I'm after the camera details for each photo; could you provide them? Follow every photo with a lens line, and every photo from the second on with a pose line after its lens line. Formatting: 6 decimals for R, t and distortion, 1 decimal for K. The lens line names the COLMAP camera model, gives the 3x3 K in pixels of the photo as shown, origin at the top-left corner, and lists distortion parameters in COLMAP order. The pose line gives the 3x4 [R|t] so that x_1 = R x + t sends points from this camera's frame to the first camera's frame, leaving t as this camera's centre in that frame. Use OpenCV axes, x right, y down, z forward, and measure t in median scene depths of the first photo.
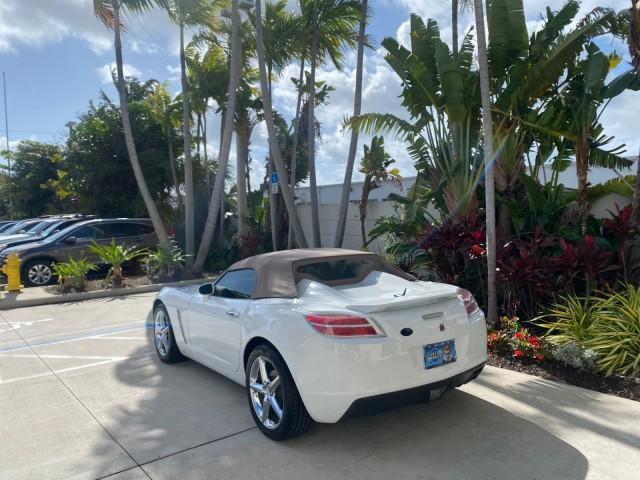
lens RADIAL K [[498.1, 0, 319.7], [0, 498.1, 231.3], [0, 0, 1]] dist [0.016813, -0.004060]
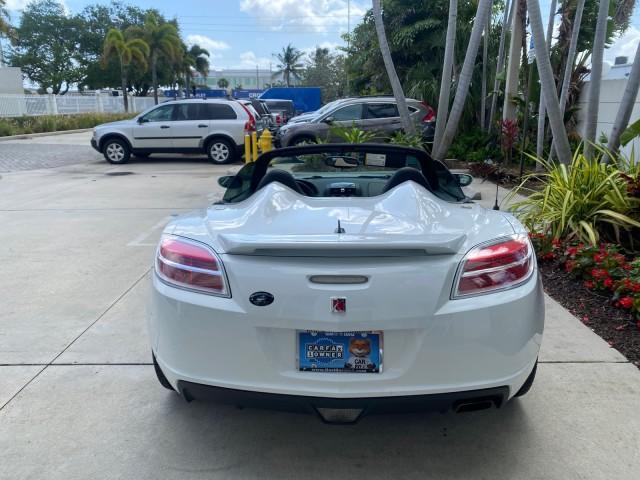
lens RADIAL K [[504.5, 0, 317.6], [0, 504.5, 229.8], [0, 0, 1]] dist [0.009677, -0.005266]
pose [[0.767274, 0.166509, -0.619327, 0.217951], [-0.025386, 0.972835, 0.230102, -0.001006], [0.640817, -0.160828, 0.750658, 0.246917]]
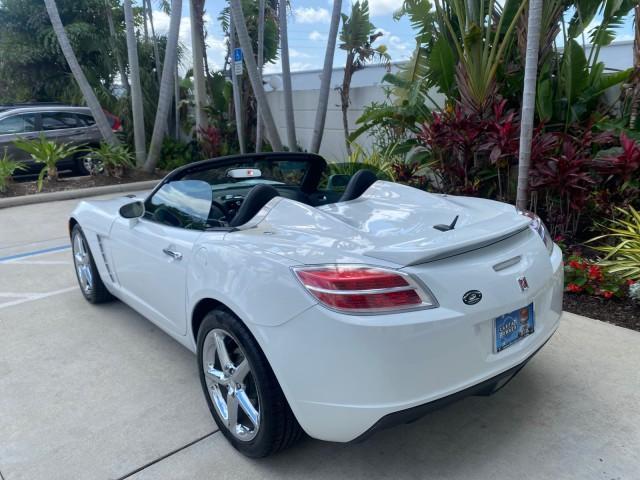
lens RADIAL K [[504.5, 0, 317.6], [0, 504.5, 229.8], [0, 0, 1]] dist [0.009677, -0.005266]
pose [[0.998337, -0.009784, 0.056804, -0.014261], [-0.002041, 0.978870, 0.204474, 0.002182], [-0.057604, -0.204250, 0.977222, 0.176381]]
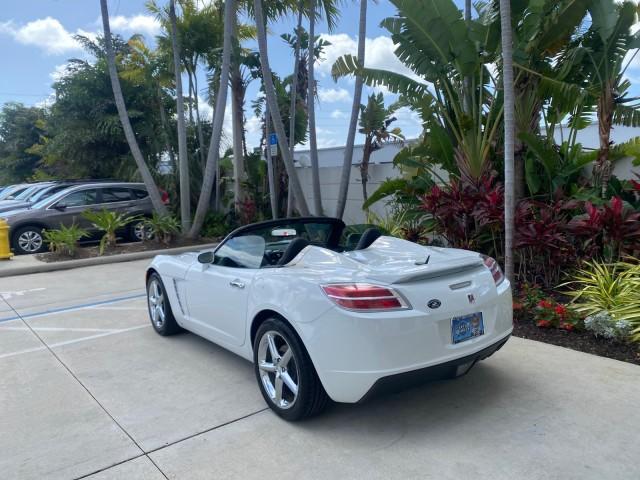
lens RADIAL K [[504.5, 0, 317.6], [0, 504.5, 229.8], [0, 0, 1]] dist [0.009677, -0.005266]
pose [[0.999960, -0.006057, 0.006579, -0.016792], [0.005604, 0.997751, 0.066795, 0.001750], [-0.006969, -0.066755, 0.997745, 0.035399]]
